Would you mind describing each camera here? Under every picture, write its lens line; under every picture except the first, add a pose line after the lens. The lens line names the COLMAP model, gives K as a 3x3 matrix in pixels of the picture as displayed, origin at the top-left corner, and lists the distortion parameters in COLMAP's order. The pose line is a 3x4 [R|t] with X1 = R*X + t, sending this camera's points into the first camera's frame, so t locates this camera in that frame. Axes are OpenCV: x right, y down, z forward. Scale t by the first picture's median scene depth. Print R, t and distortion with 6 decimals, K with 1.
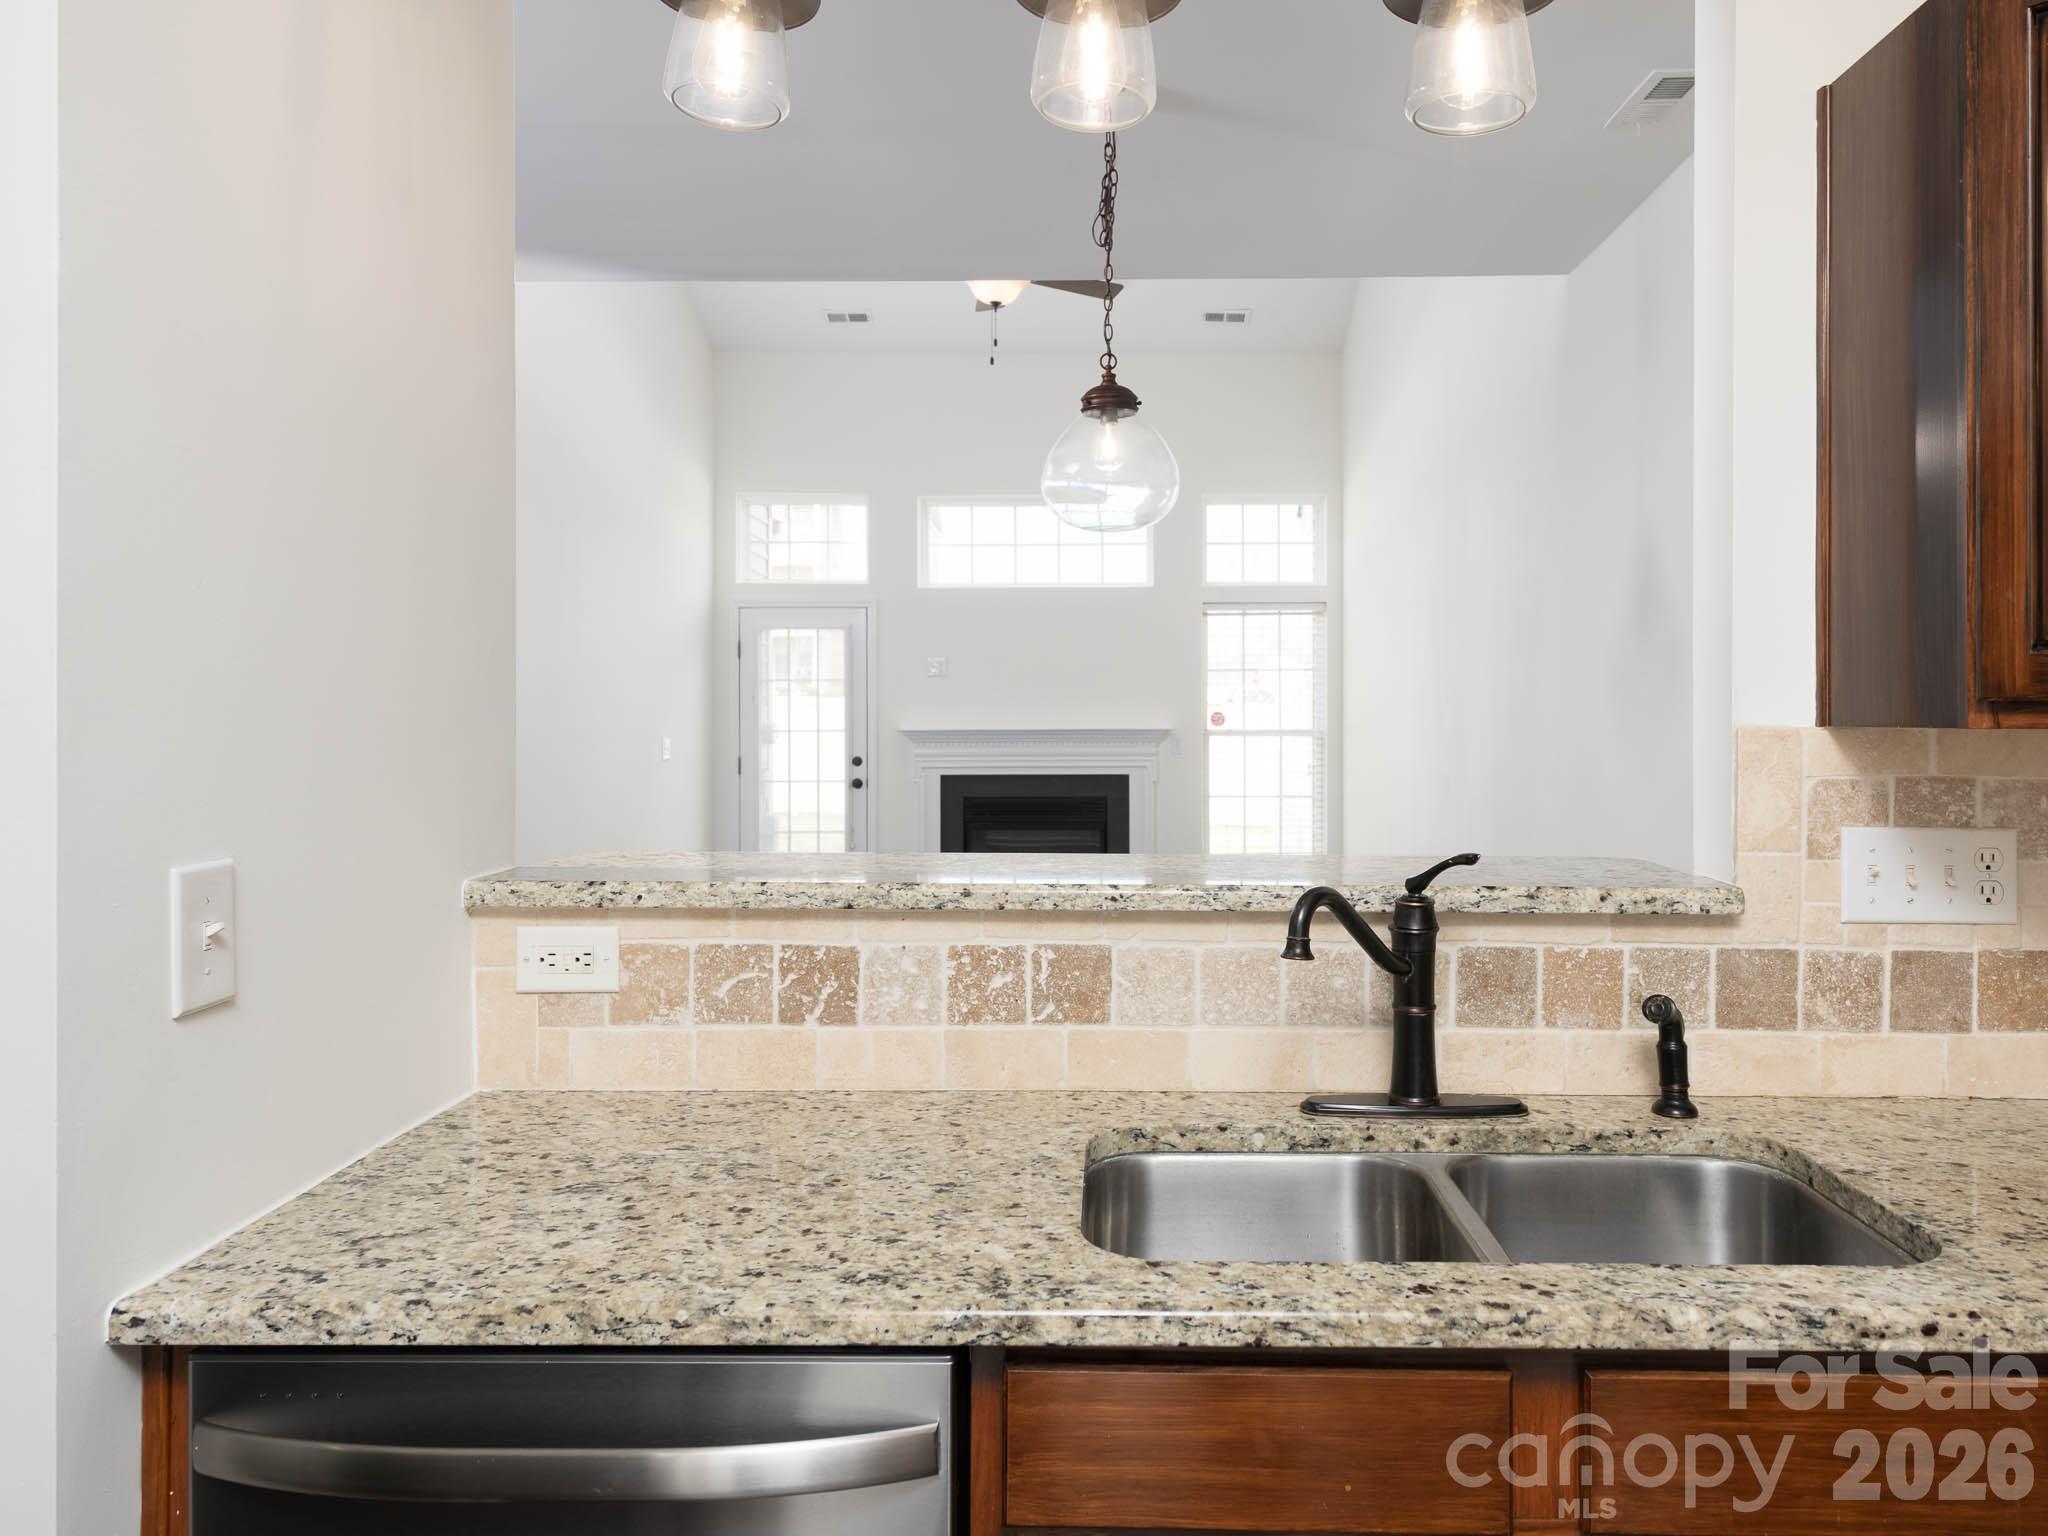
lens RADIAL K [[1453.7, 0, 1092.2], [0, 1453.7, 743.8], [0, 0, 1]] dist [0.004367, -0.000556]
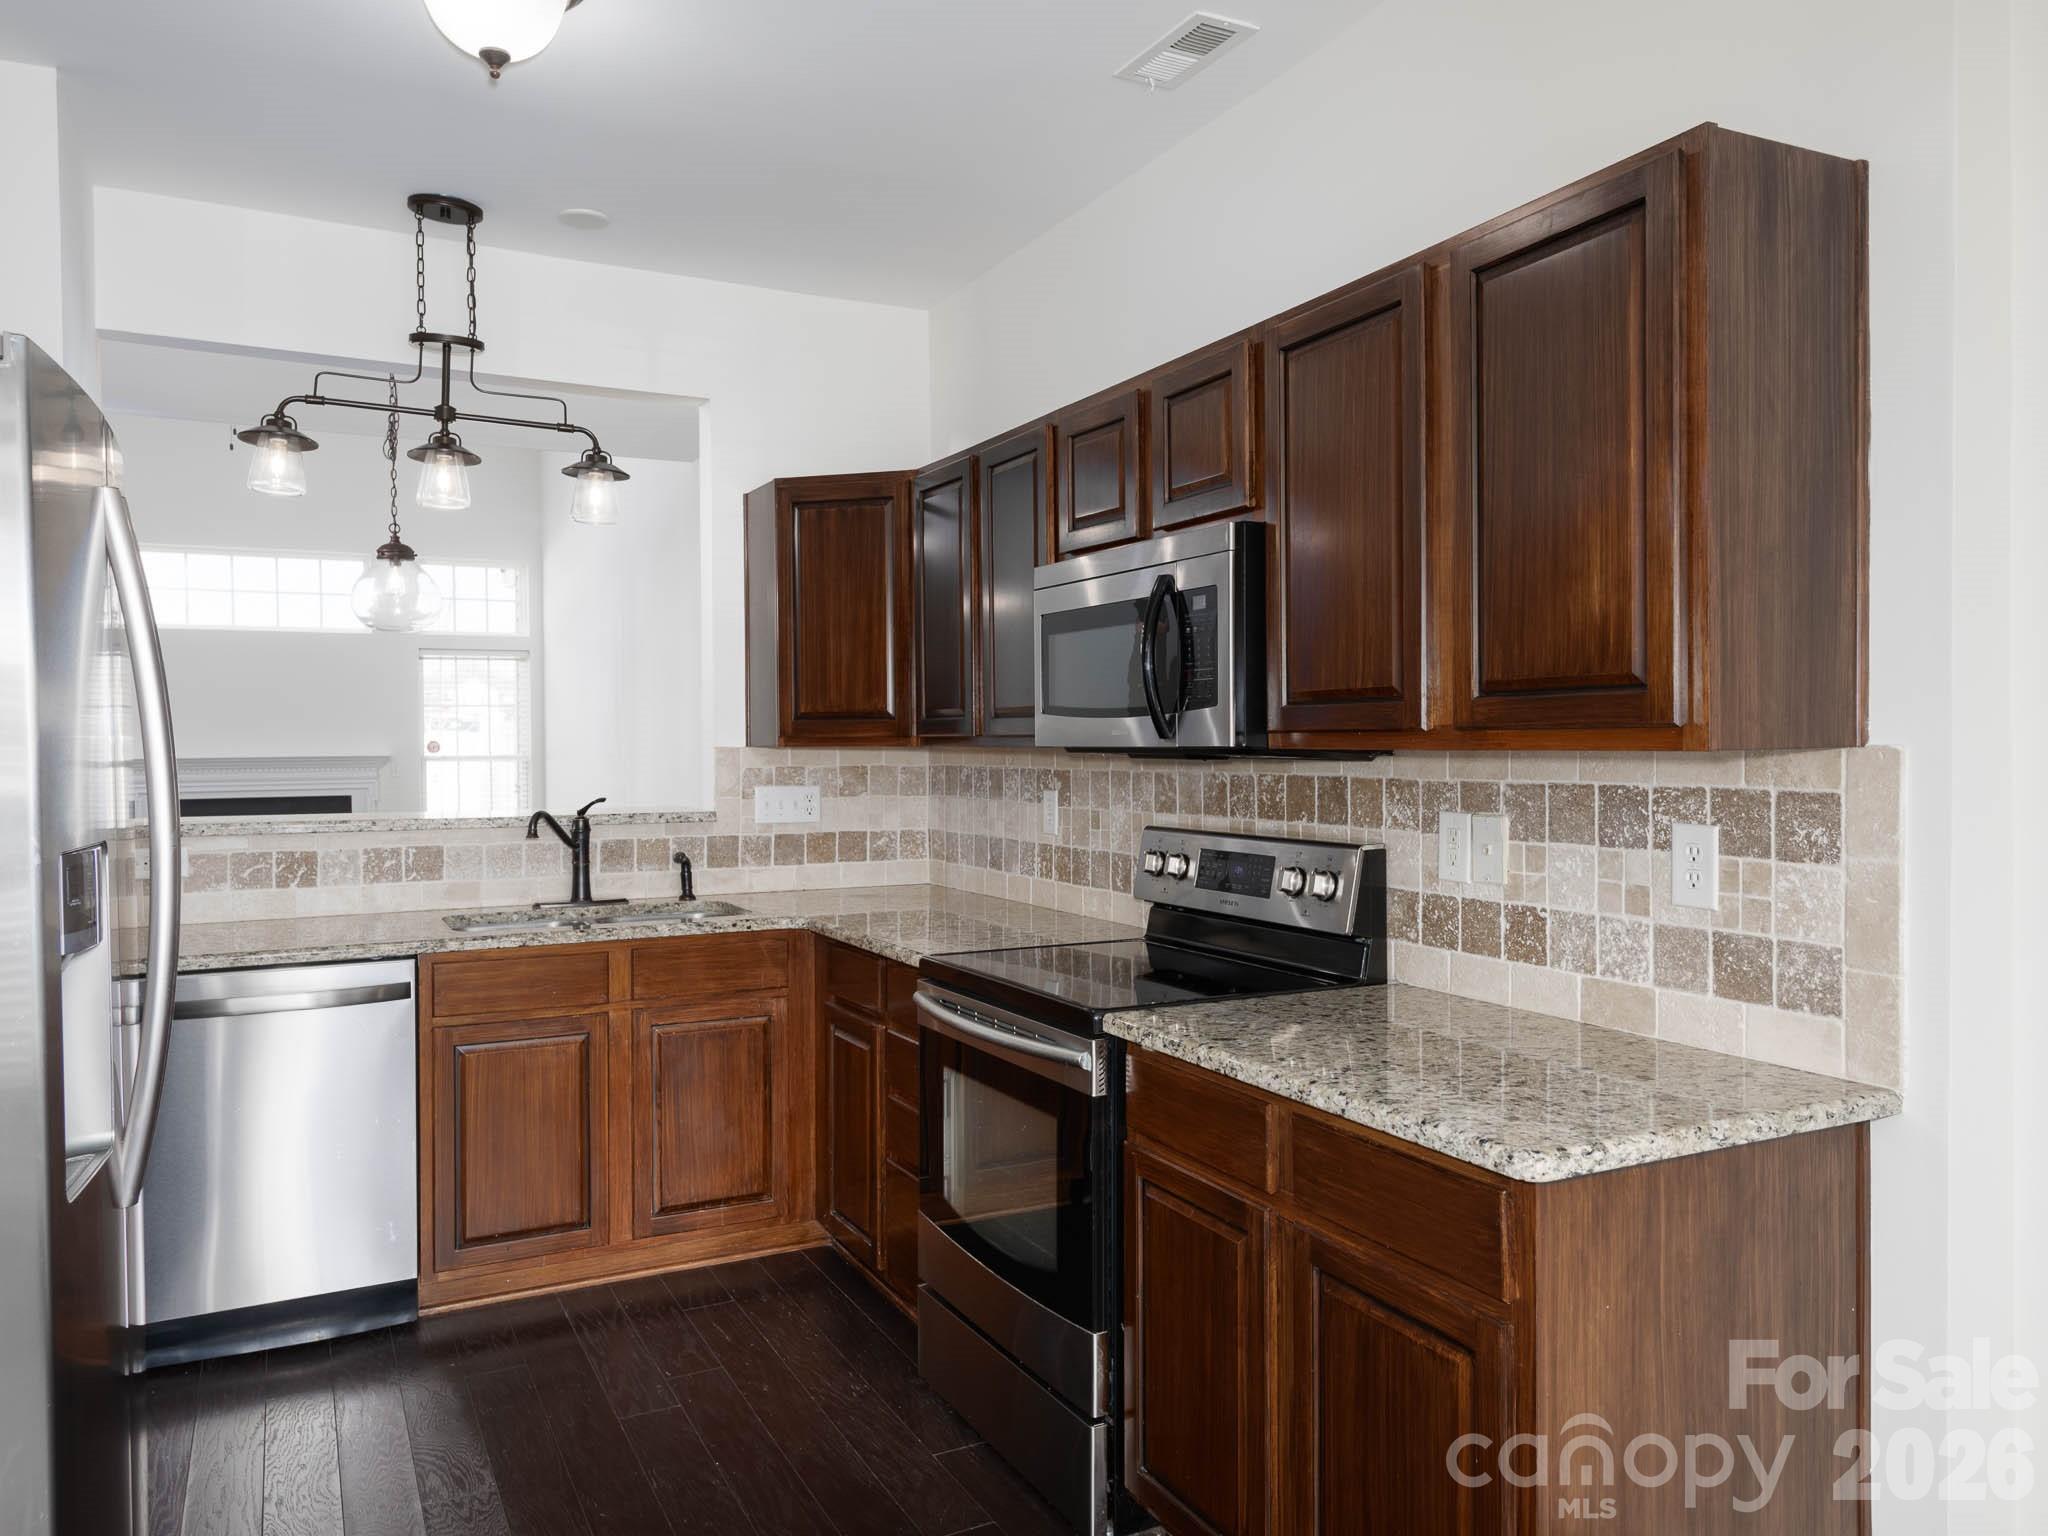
lens RADIAL K [[1453.7, 0, 1092.2], [0, 1453.7, 743.8], [0, 0, 1]] dist [0.004367, -0.000556]
pose [[0.861222, -0.005281, 0.508202, -0.269716], [0.014807, 0.999782, -0.014704, 0.028062], [-0.508014, 0.020188, 0.861112, -1.486218]]
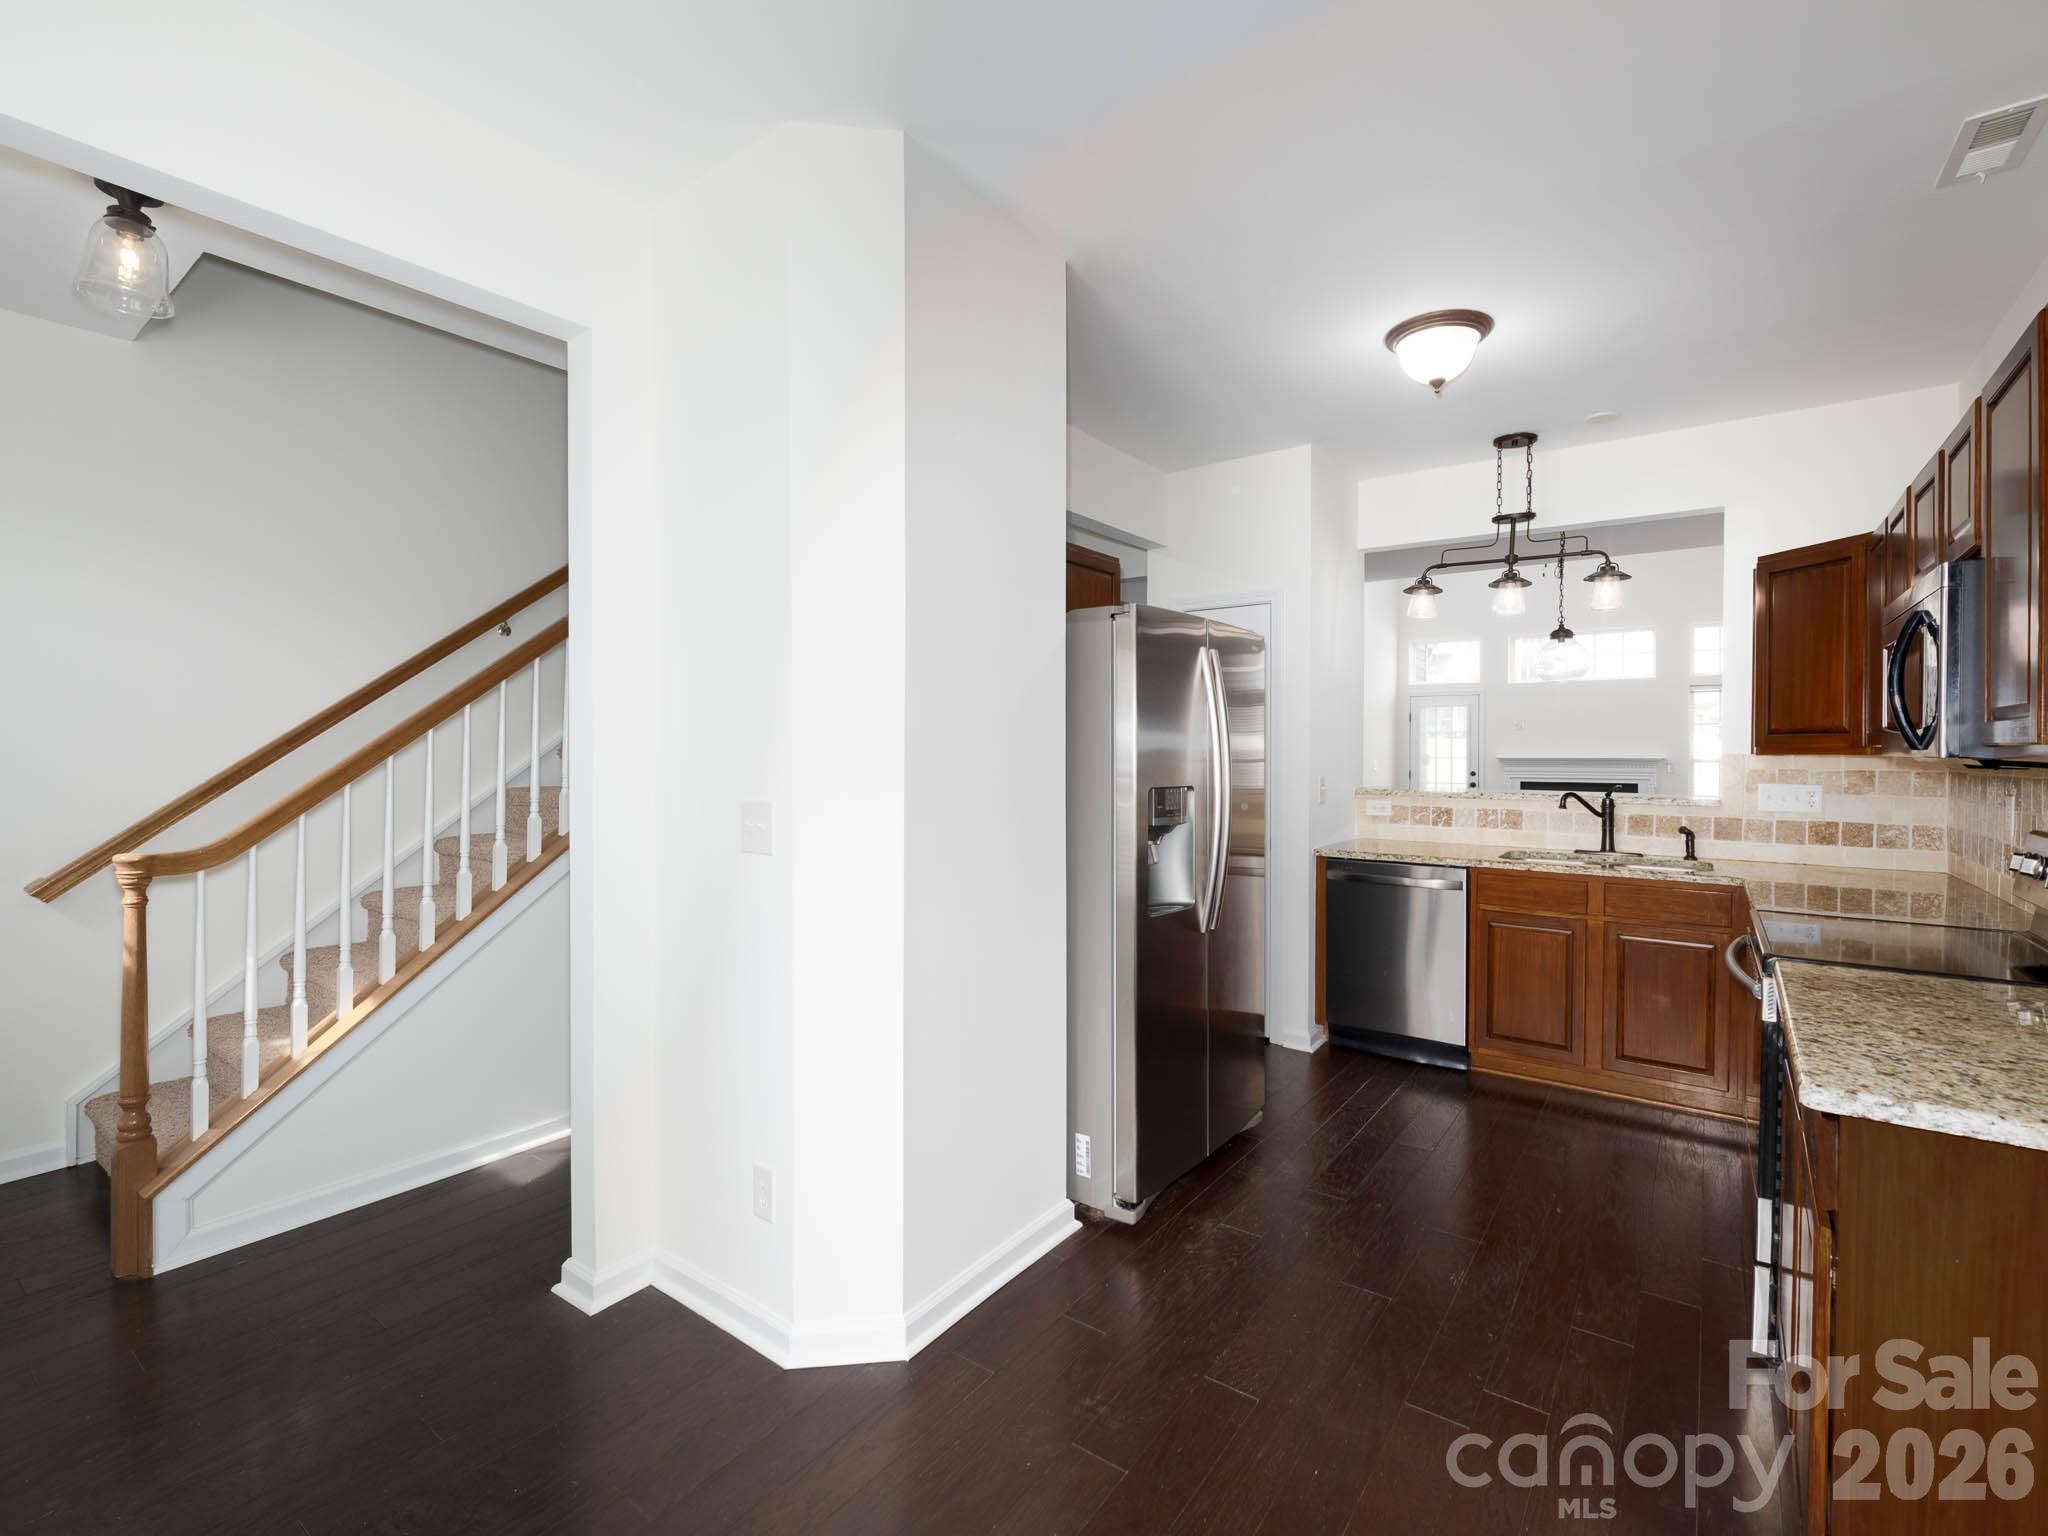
lens RADIAL K [[933.1, 0, 1028.1], [0, 933.1, 733.9], [0, 0, 1]] dist [-0.002851, -0.000293]
pose [[0.814619, -0.006747, -0.579957, 0.382690], [-0.014291, 0.999395, -0.031700, 0.034230], [0.579821, 0.034111, 0.814030, -1.803406]]
